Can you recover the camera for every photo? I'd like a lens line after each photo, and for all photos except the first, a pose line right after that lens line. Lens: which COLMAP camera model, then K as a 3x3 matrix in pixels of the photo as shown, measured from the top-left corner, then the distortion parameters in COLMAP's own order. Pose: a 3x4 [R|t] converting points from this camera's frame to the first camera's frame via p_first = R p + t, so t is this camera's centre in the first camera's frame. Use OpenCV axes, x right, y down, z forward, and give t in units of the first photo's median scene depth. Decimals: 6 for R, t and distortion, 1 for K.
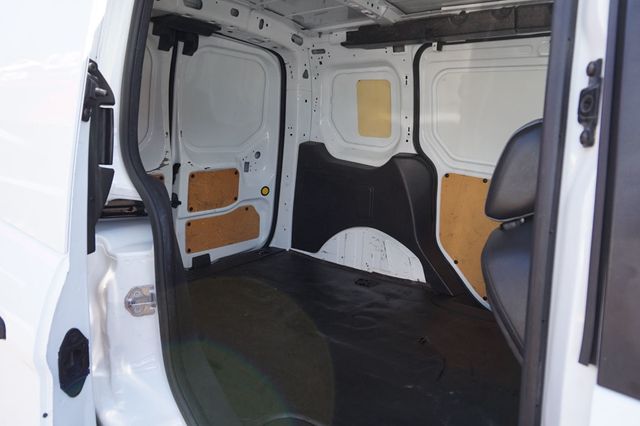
lens RADIAL K [[429.3, 0, 319.1], [0, 429.3, 211.2], [0, 0, 1]] dist [-0.046987, 0.027707]
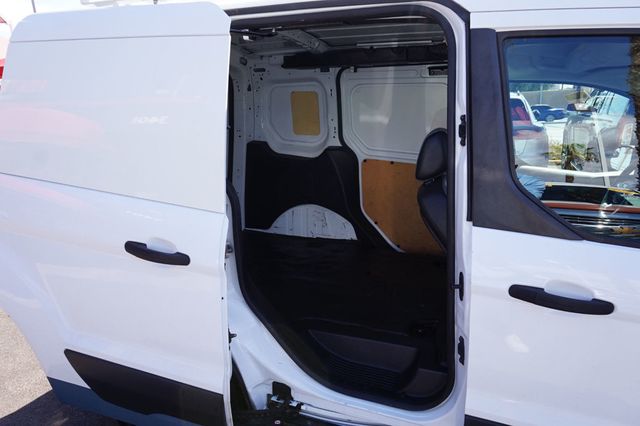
lens RADIAL K [[429.3, 0, 317.6], [0, 429.3, 212.3], [0, 0, 1]] dist [-0.046987, 0.027707]
pose [[0.963389, -0.094563, 0.250876, -0.206828], [0.088850, 0.995464, 0.034028, 0.020586], [-0.252956, -0.010492, 0.967421, -0.296465]]
